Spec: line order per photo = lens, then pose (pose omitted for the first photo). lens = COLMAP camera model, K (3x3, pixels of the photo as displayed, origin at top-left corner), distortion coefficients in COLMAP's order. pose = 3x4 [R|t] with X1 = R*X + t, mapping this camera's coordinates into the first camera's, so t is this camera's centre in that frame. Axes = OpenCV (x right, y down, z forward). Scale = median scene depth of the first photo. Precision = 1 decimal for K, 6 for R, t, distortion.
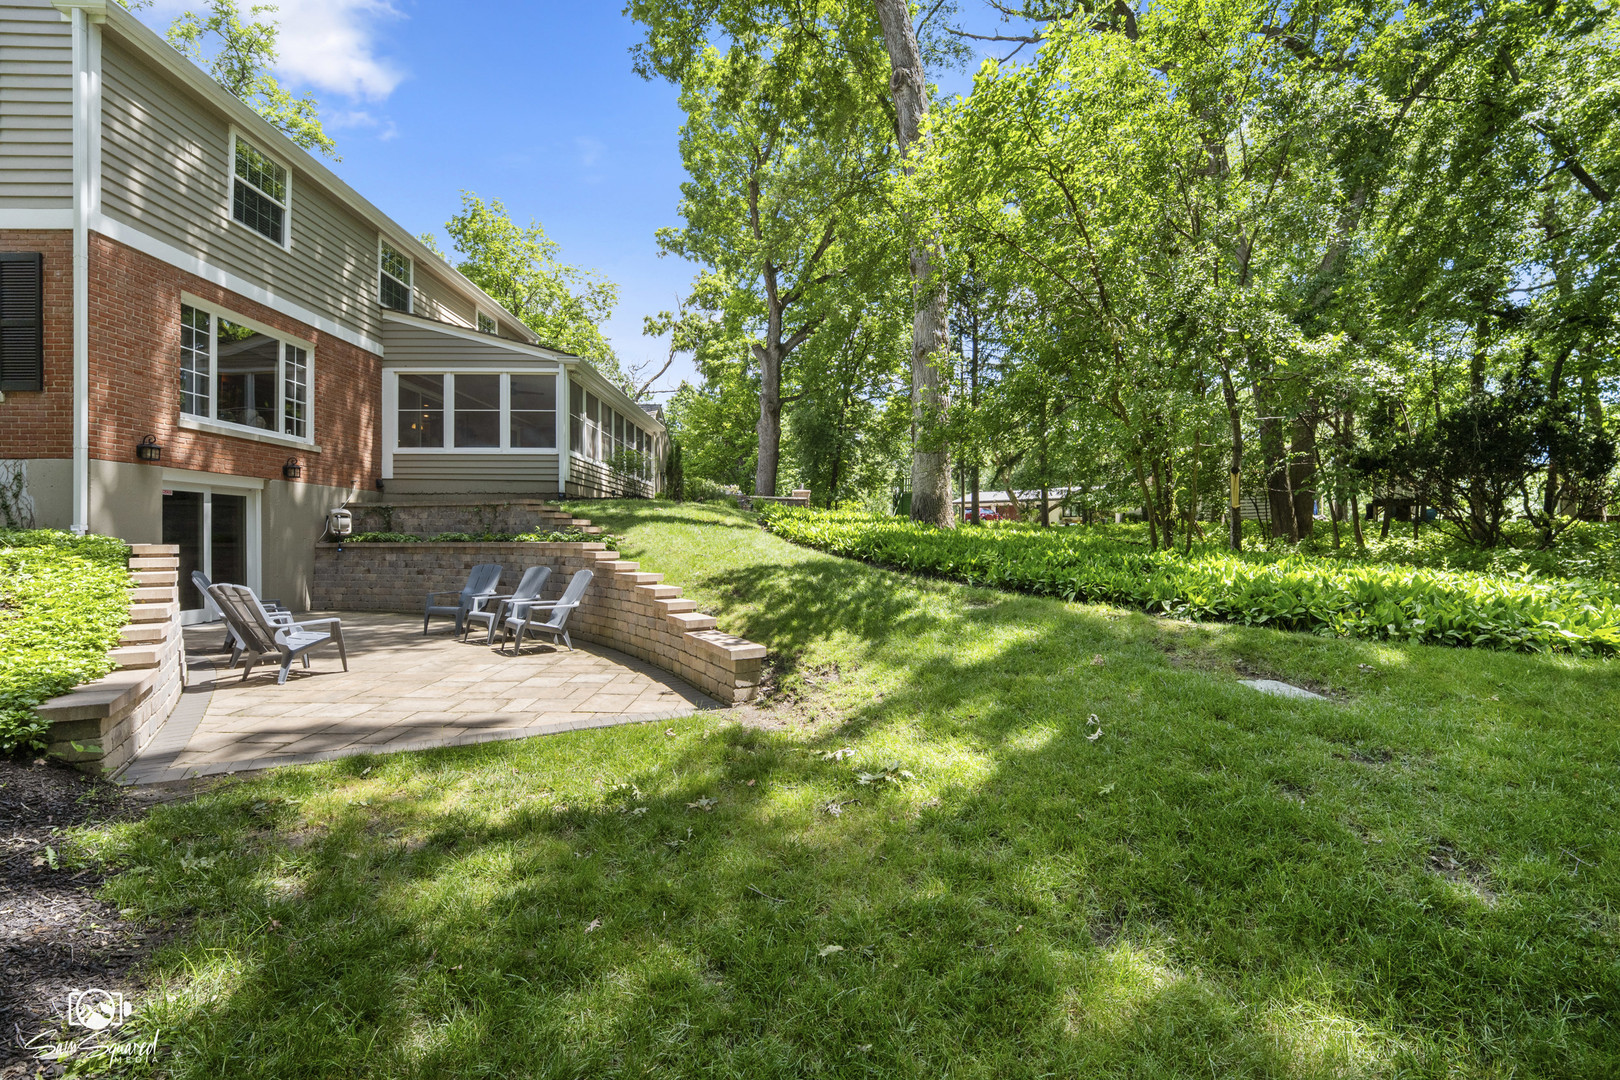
lens RADIAL K [[662.6, 0, 804.0], [0, 662.6, 544.0], [0, 0, 1]] dist [-0.008898, -0.001644]
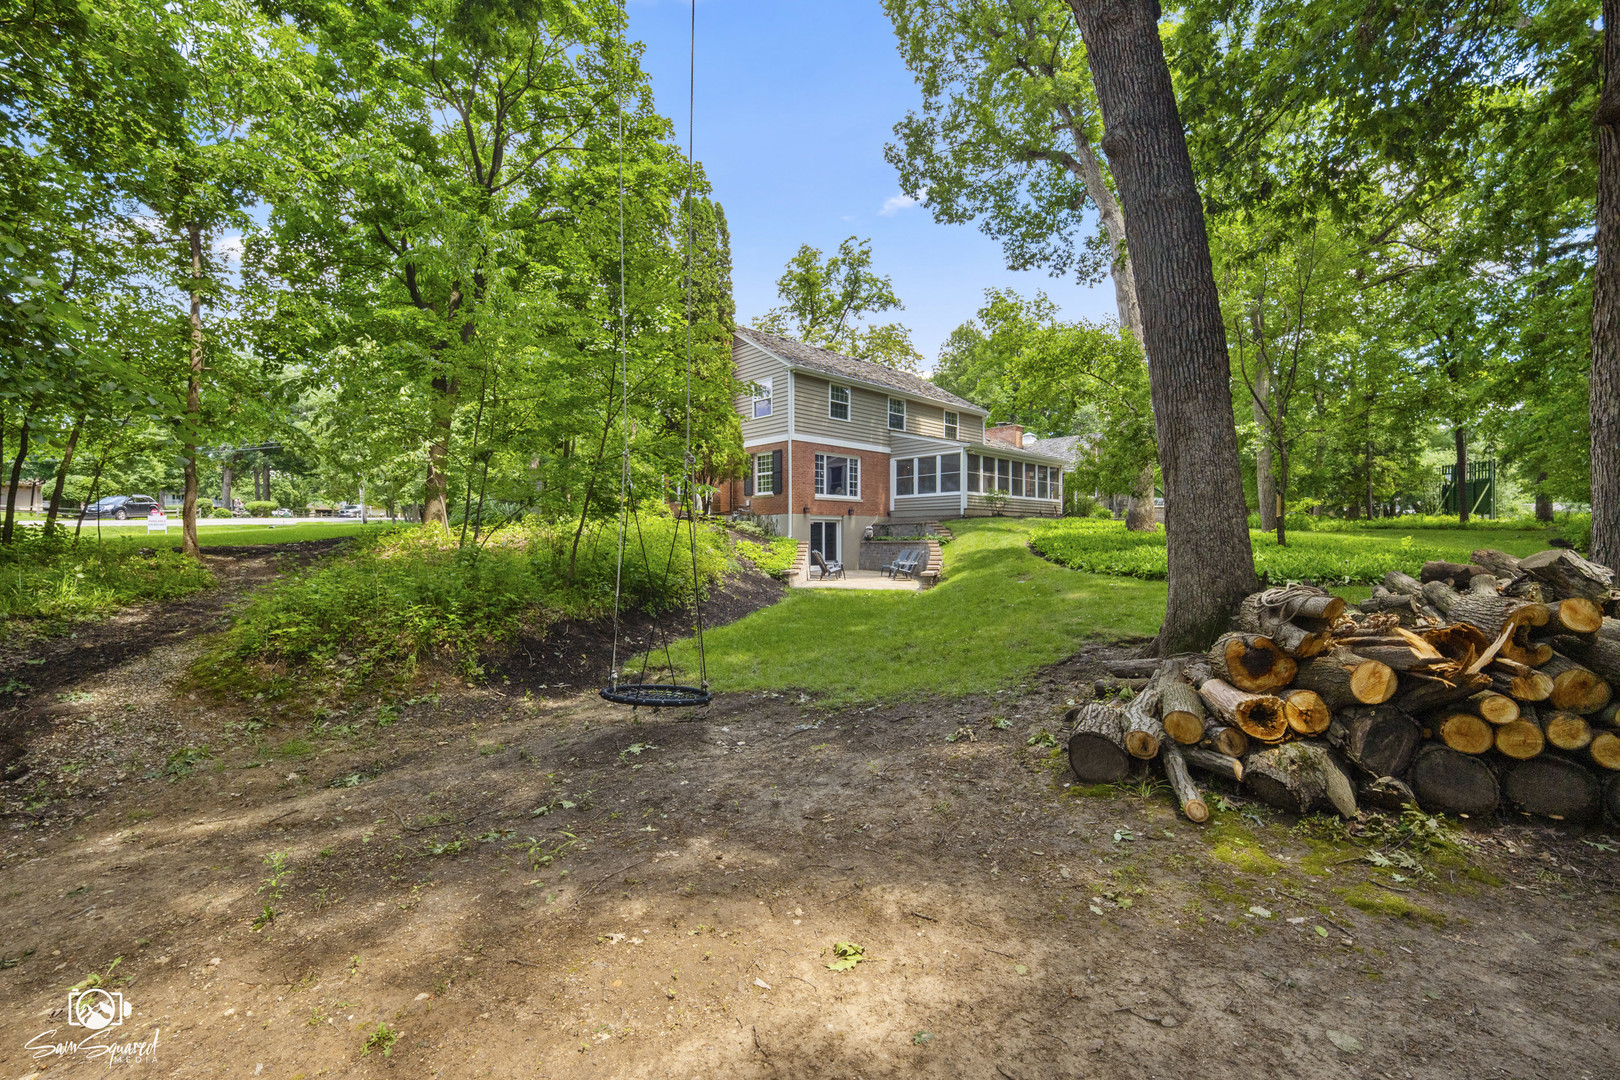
lens RADIAL K [[662.6, 0, 811.3], [0, 662.6, 532.0], [0, 0, 1]] dist [-0.008898, -0.001644]
pose [[0.682595, -0.019000, -0.730550, 0.777009], [0.000223, 0.999667, -0.025790, 0.023665], [0.730797, 0.017441, 0.682372, -0.662267]]
